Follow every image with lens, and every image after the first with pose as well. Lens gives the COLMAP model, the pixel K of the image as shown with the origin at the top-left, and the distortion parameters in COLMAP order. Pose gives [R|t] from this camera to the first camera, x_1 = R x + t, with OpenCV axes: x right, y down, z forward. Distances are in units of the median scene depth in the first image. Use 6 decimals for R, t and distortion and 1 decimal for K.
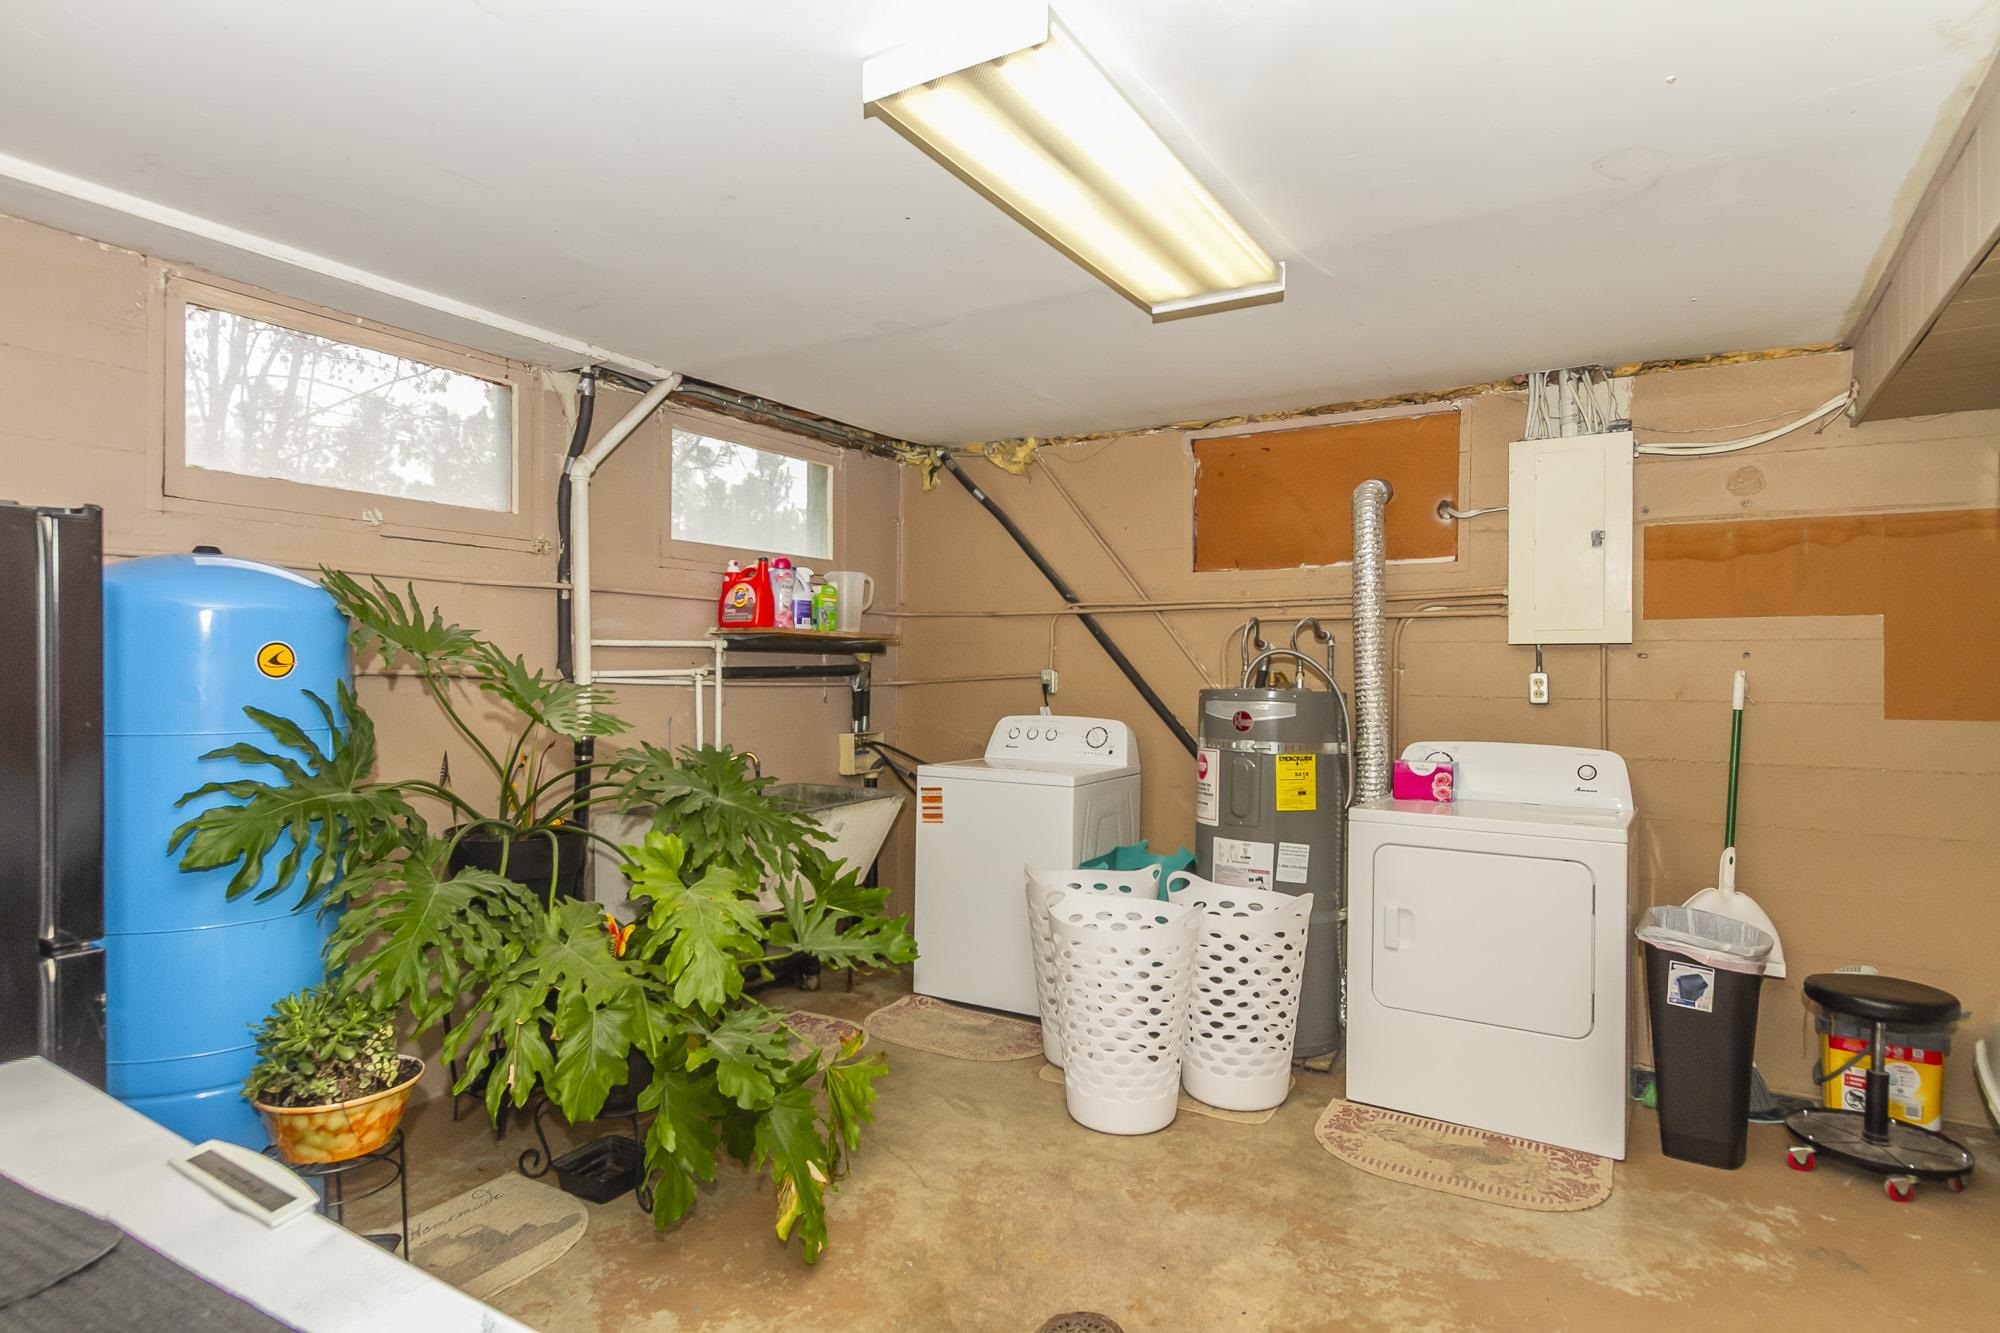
lens RADIAL K [[1116.3, 0, 996.5], [0, 1116.3, 703.3], [0, 0, 1]] dist [0.017704, -0.003507]
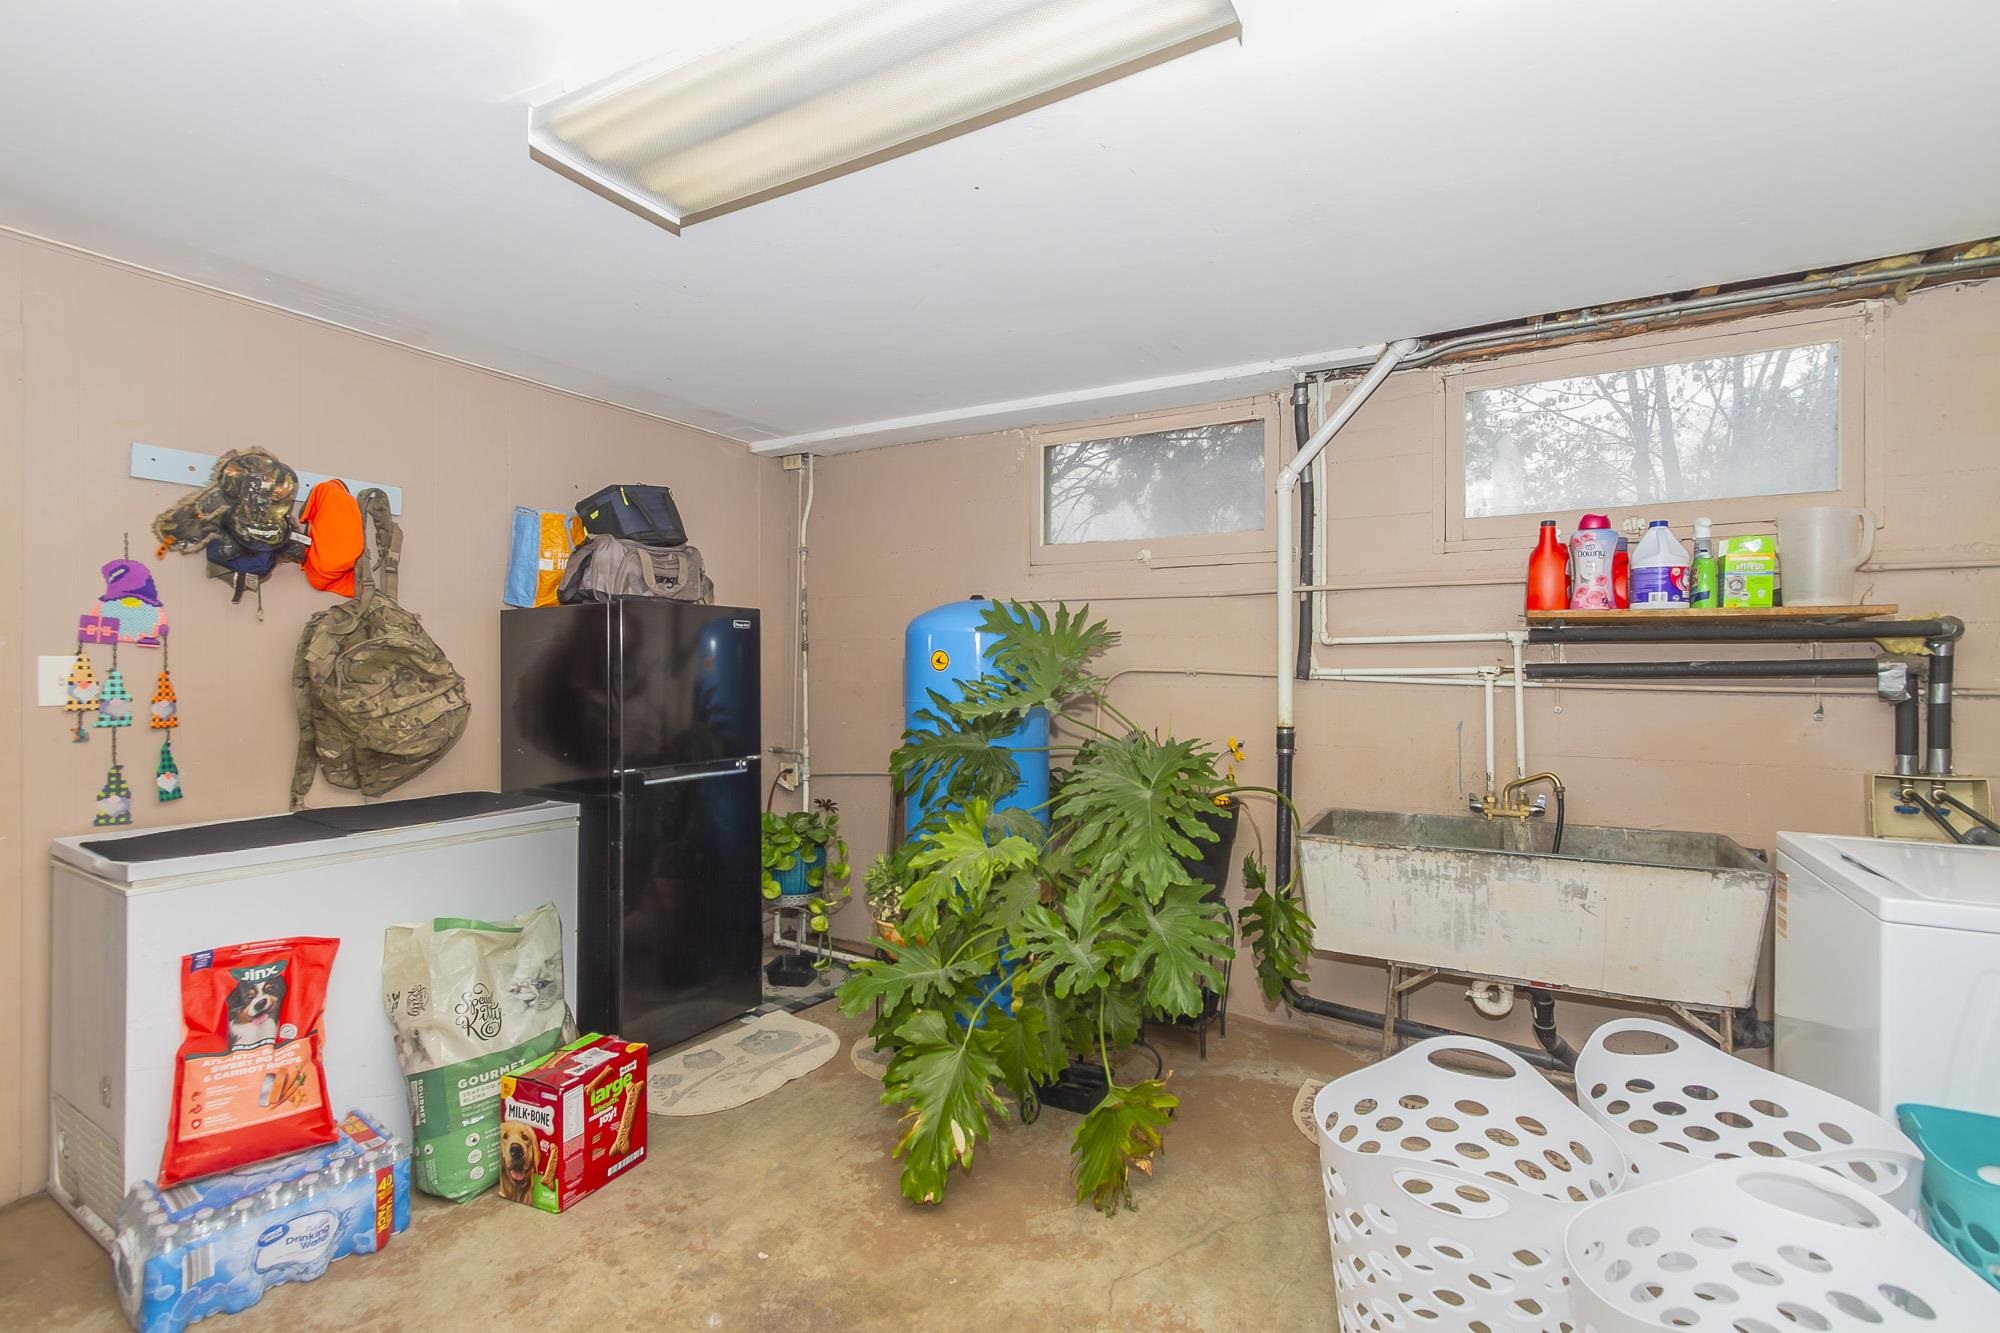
lens RADIAL K [[885.6, 0, 1000.0], [0, 885.6, 666.5], [0, 0, 1]] dist [0.000731, 0.000025]
pose [[0.010410, -0.008206, -0.999912, 0.393084], [-0.036528, 0.999296, -0.008581, -0.011219], [0.999278, 0.036614, 0.010103, 0.623774]]
